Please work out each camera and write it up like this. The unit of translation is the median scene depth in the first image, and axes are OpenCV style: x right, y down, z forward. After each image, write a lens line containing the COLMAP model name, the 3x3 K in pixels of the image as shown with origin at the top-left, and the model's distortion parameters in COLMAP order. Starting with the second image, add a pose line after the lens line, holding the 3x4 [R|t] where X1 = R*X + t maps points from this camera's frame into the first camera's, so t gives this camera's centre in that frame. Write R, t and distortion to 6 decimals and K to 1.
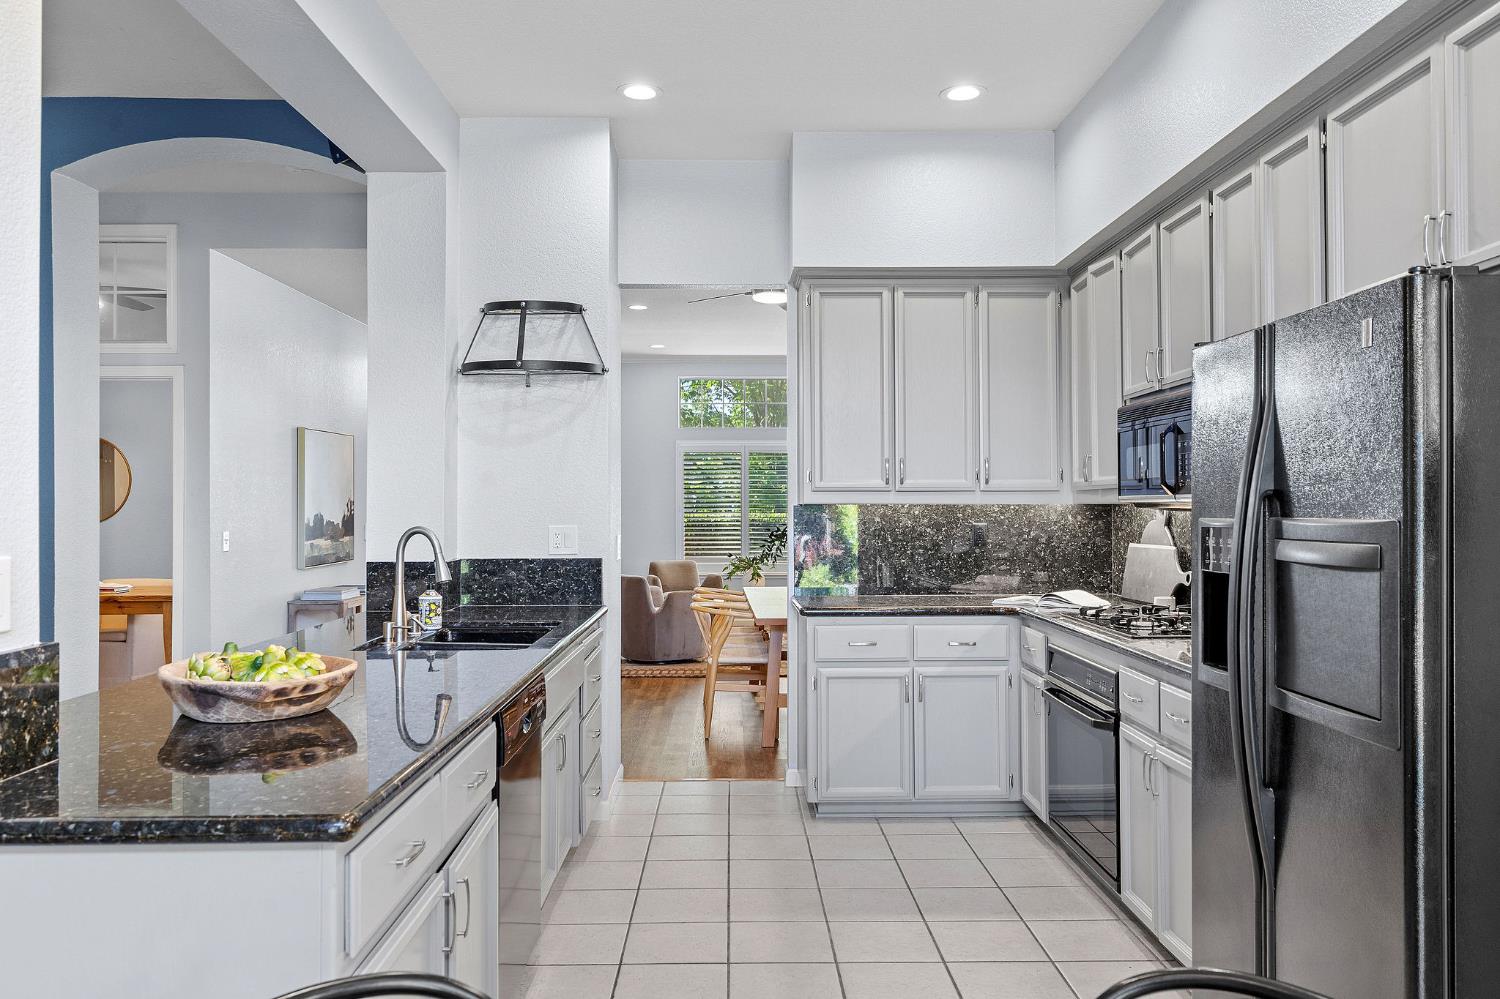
lens RADIAL K [[1107.2, 0, 748.8], [0, 1107.2, 502.8], [0, 0, 1]] dist [0.001394, -0.004917]
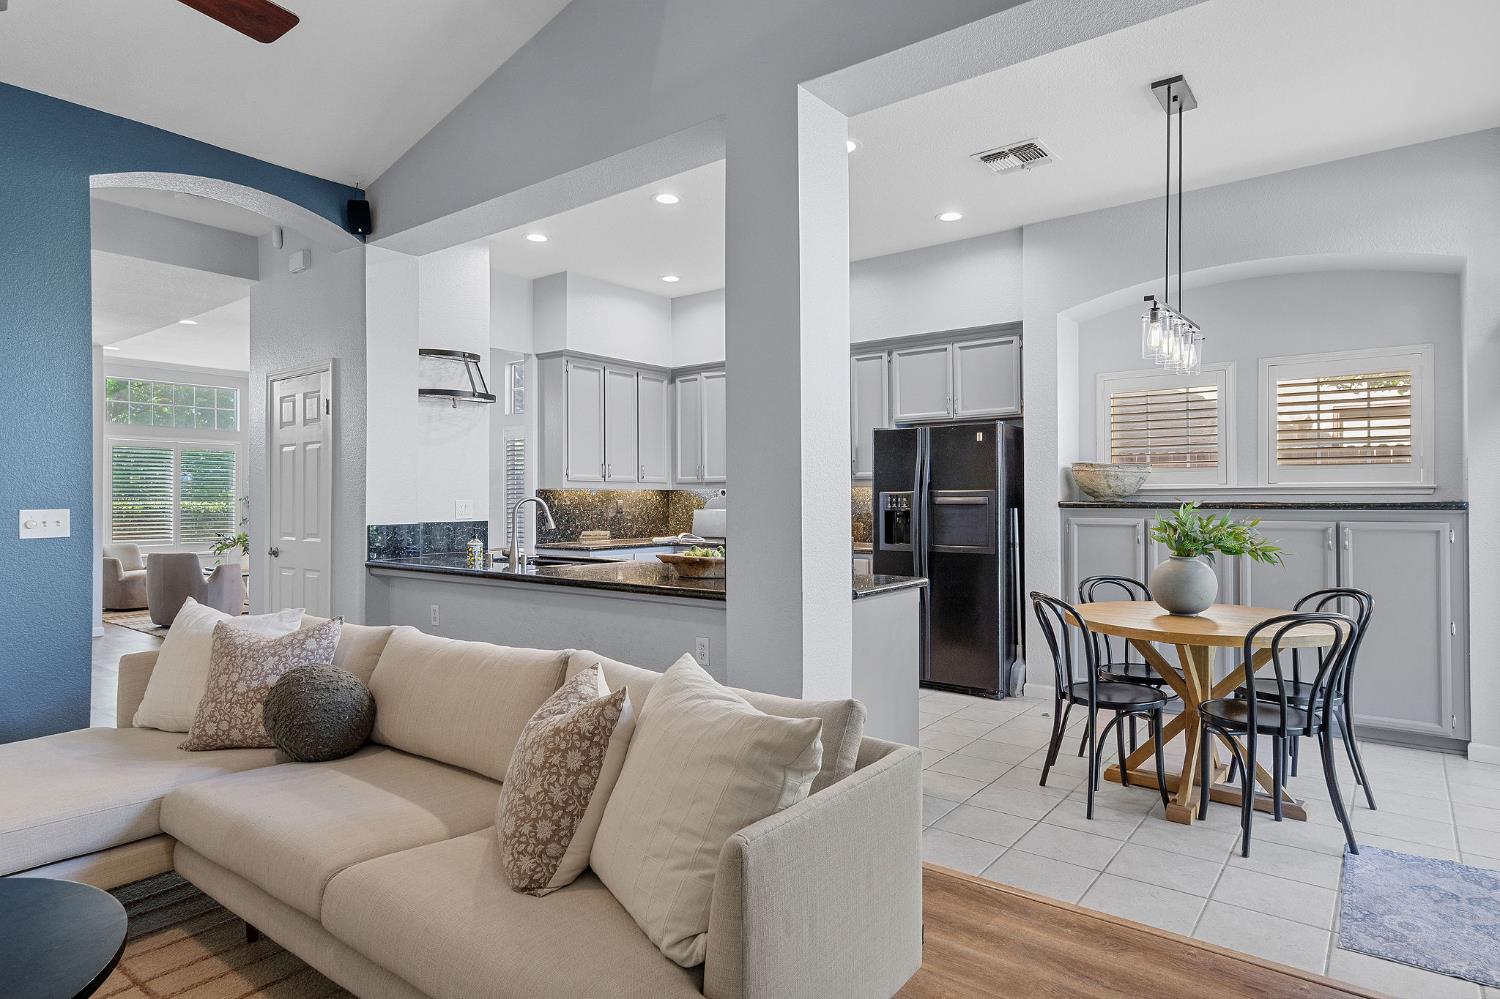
lens RADIAL K [[850.6, 0, 747.7], [0, 850.6, 498.4], [0, 0, 1]] dist [-0.001445, 0.000273]
pose [[0.620981, 0.003847, 0.783816, -0.843445], [-0.001261, 0.999992, -0.003909, 0.022918], [-0.783825, 0.001439, 0.620981, -0.035371]]
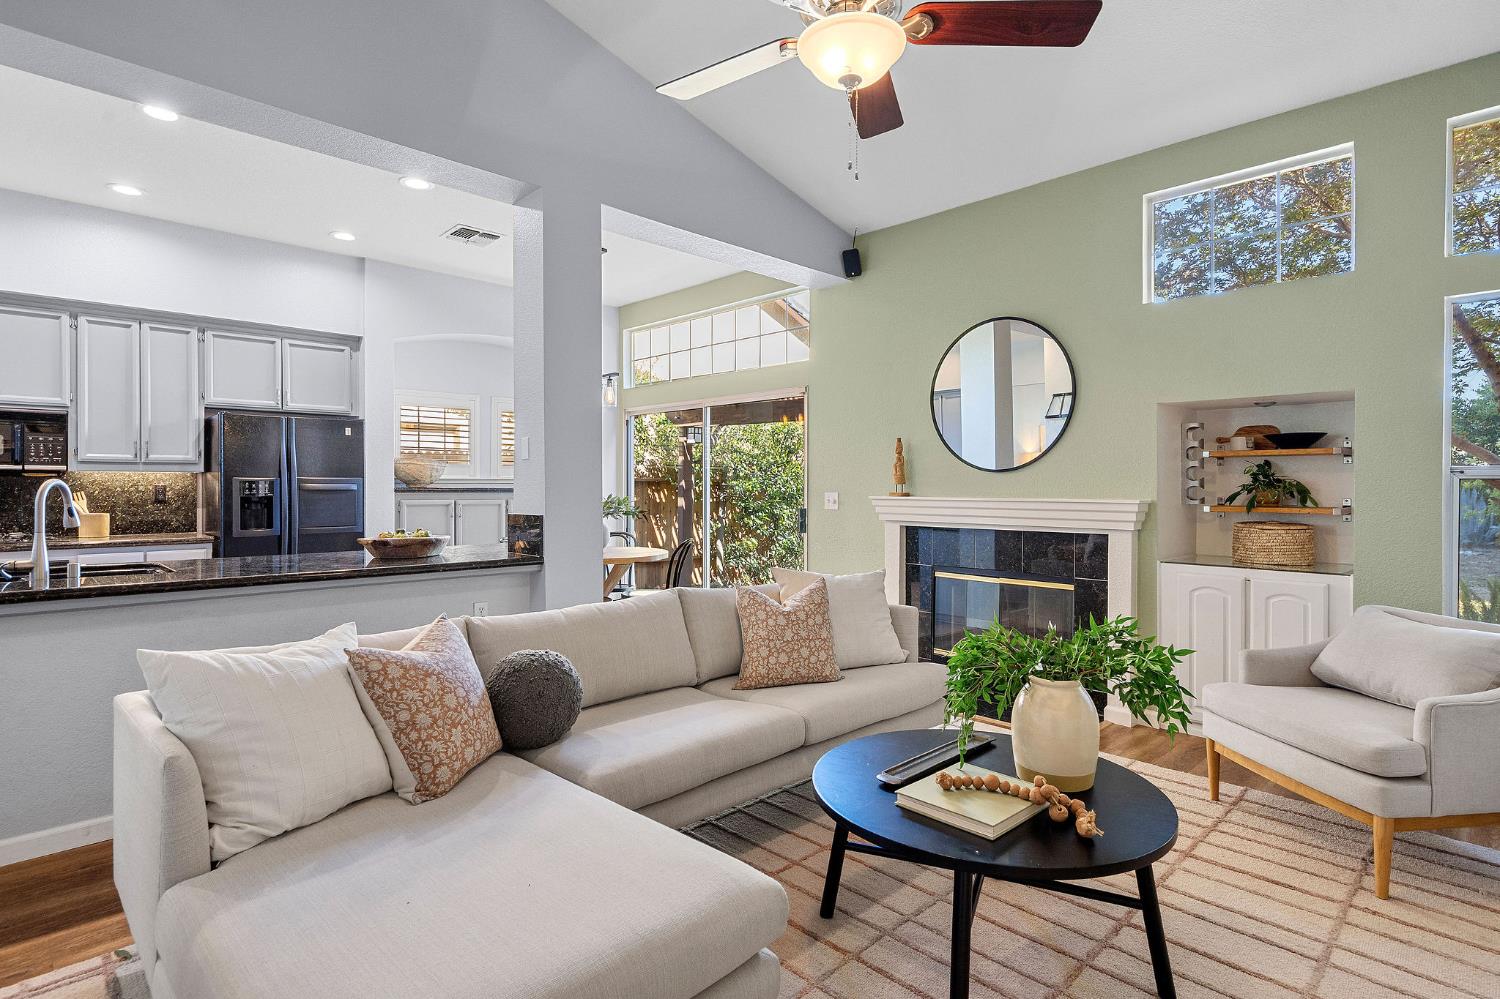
lens RADIAL K [[778.9, 0, 748.8], [0, 778.9, 492.5], [0, 0, 1]] dist [0.002485, 0.002851]
pose [[-0.692471, -0.002606, 0.721441, -1.056627], [0.000255, 0.999993, 0.003858, 0.024842], [-0.721446, 0.002856, -0.692465, 0.819867]]
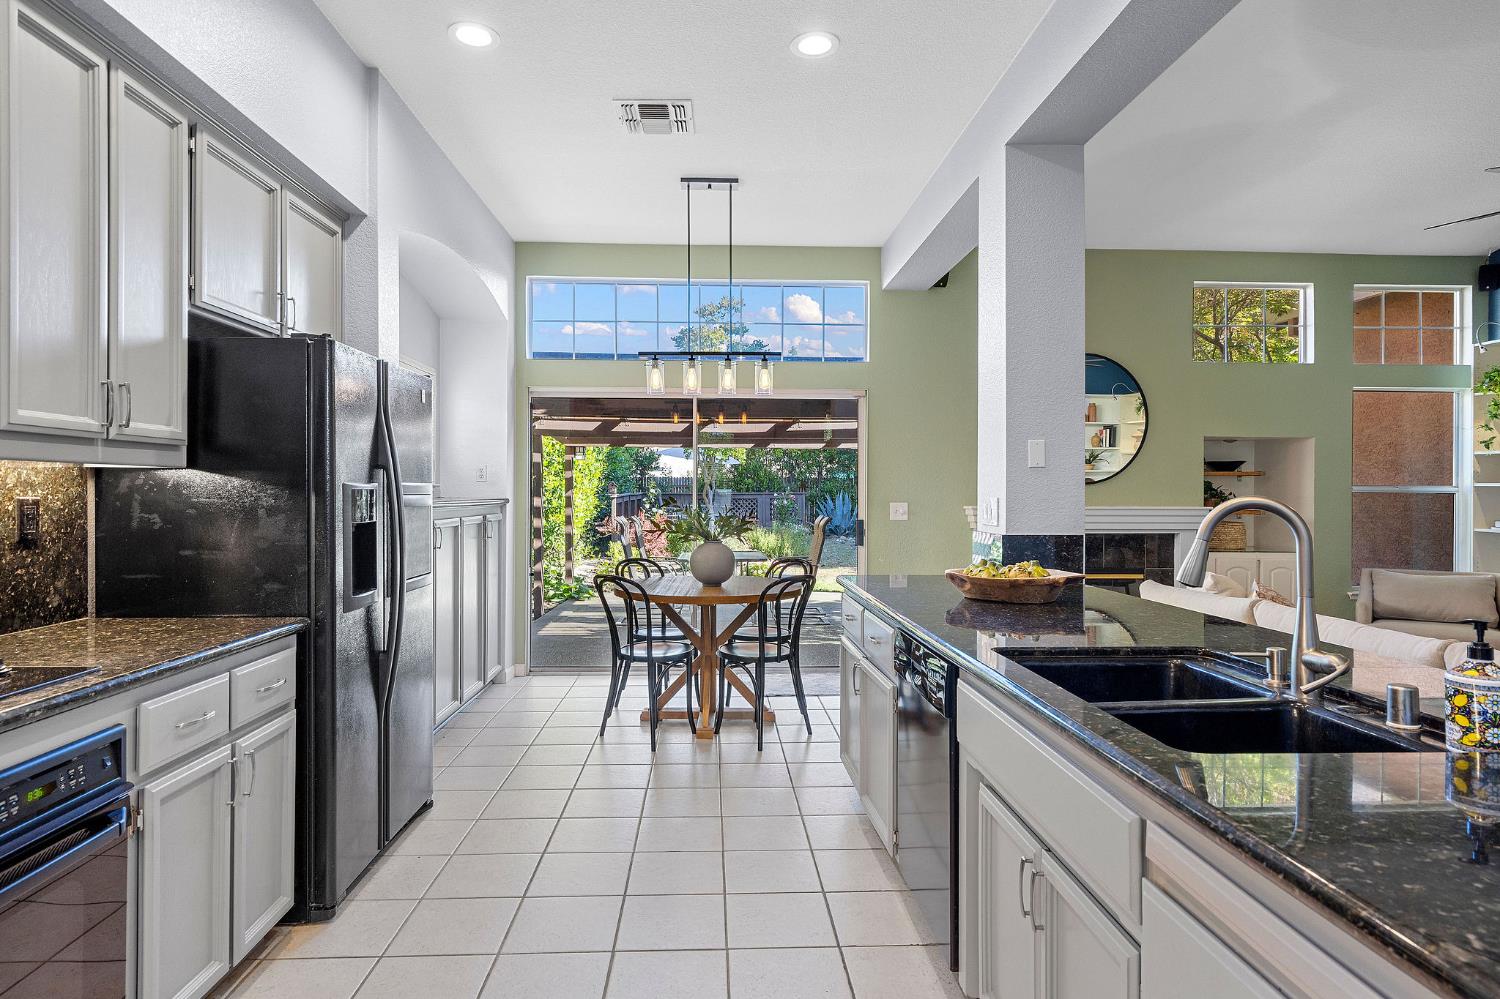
lens RADIAL K [[813.2, 0, 752.9], [0, 813.2, 486.7], [0, 0, 1]] dist [-0.006815, 0.000210]
pose [[-0.999167, 0.000633, -0.040797, -0.017848], [0.000830, 0.999988, -0.004812, 0.010796], [0.040793, -0.004842, -0.999156, 1.099609]]
